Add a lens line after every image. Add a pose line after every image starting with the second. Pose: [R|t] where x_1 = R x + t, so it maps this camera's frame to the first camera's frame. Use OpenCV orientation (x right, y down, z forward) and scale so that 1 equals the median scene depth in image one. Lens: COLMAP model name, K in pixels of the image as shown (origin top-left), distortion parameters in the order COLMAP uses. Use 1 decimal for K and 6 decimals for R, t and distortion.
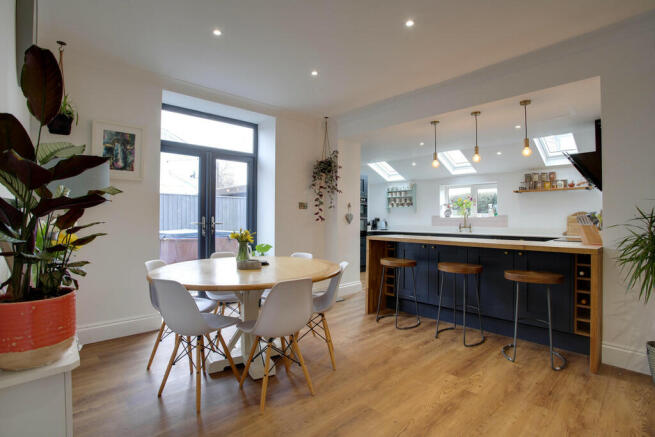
lens RADIAL K [[318.8, 0, 328.0], [0, 318.8, 216.1], [0, 0, 1]] dist [-0.038479, 0.000394]
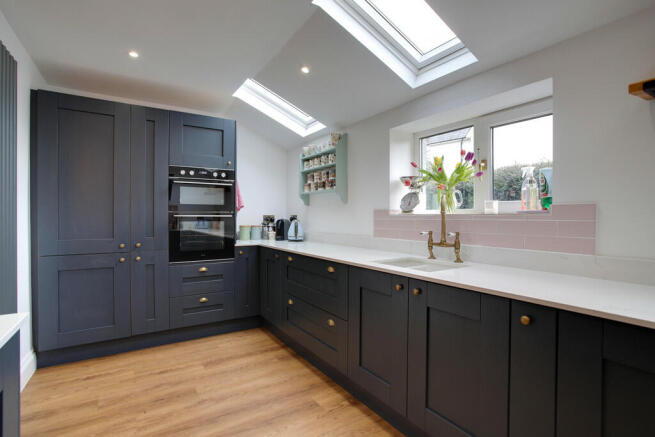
lens RADIAL K [[318.8, 0, 328.5], [0, 318.8, 218.7], [0, 0, 1]] dist [-0.038479, 0.000394]
pose [[0.984244, 0.002916, -0.176791, 0.507605], [-0.000448, 0.999902, 0.014001, 0.006515], [0.176814, -0.013701, 0.984149, 0.901613]]
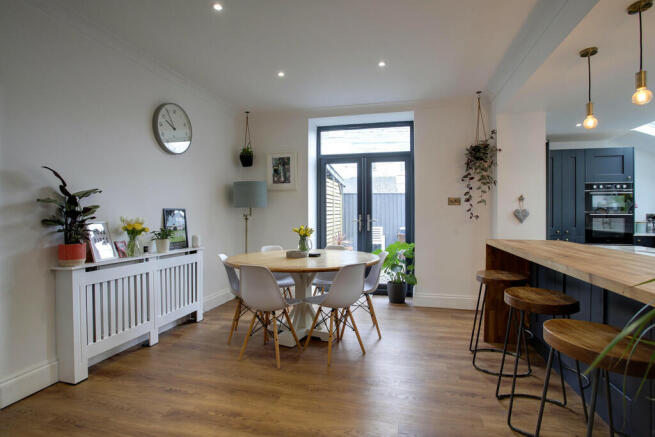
lens RADIAL K [[318.8, 0, 330.0], [0, 318.8, 217.3], [0, 0, 1]] dist [-0.038479, 0.000394]
pose [[0.550891, 0.008969, -0.834529, 0.458592], [0.009406, 0.999812, 0.016955, -0.006511], [0.834524, -0.017190, 0.550703, 0.230909]]
